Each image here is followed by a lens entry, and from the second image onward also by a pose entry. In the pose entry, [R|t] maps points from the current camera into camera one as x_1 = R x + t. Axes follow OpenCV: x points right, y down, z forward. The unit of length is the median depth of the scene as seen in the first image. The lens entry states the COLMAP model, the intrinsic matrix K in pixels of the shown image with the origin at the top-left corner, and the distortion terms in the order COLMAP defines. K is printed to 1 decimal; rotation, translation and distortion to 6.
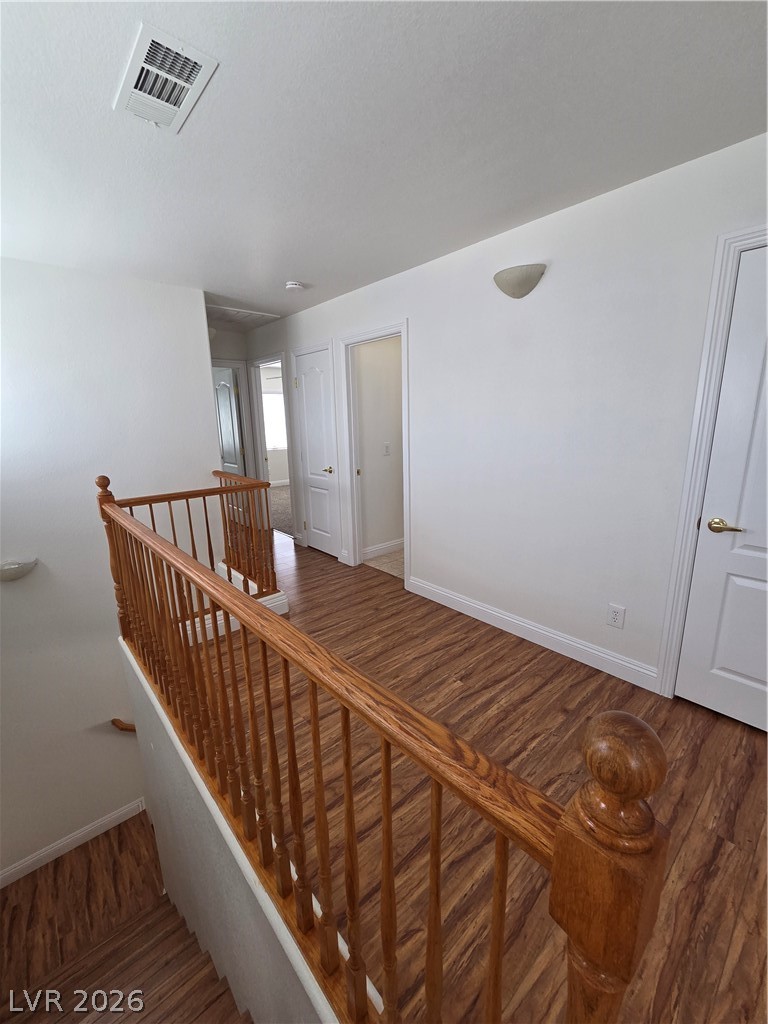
lens RADIAL K [[419.4, 0, 379.9], [0, 419.4, 513.1], [0, 0, 1]] dist [0.001476, 0.000028]
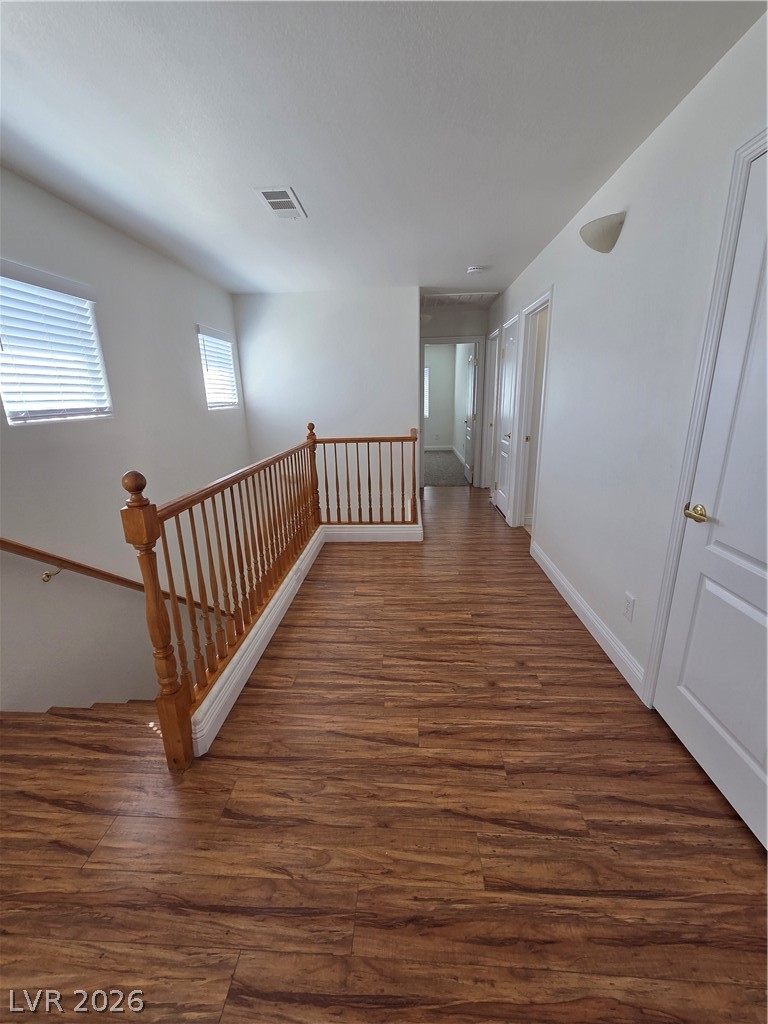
lens RADIAL K [[419.4, 0, 379.9], [0, 419.4, 513.1], [0, 0, 1]] dist [0.001476, 0.000028]
pose [[0.714051, 0.192728, -0.673044, 0.727551], [-0.146388, 0.981213, 0.125666, 0.012987], [0.684618, 0.008794, 0.728849, -0.023248]]
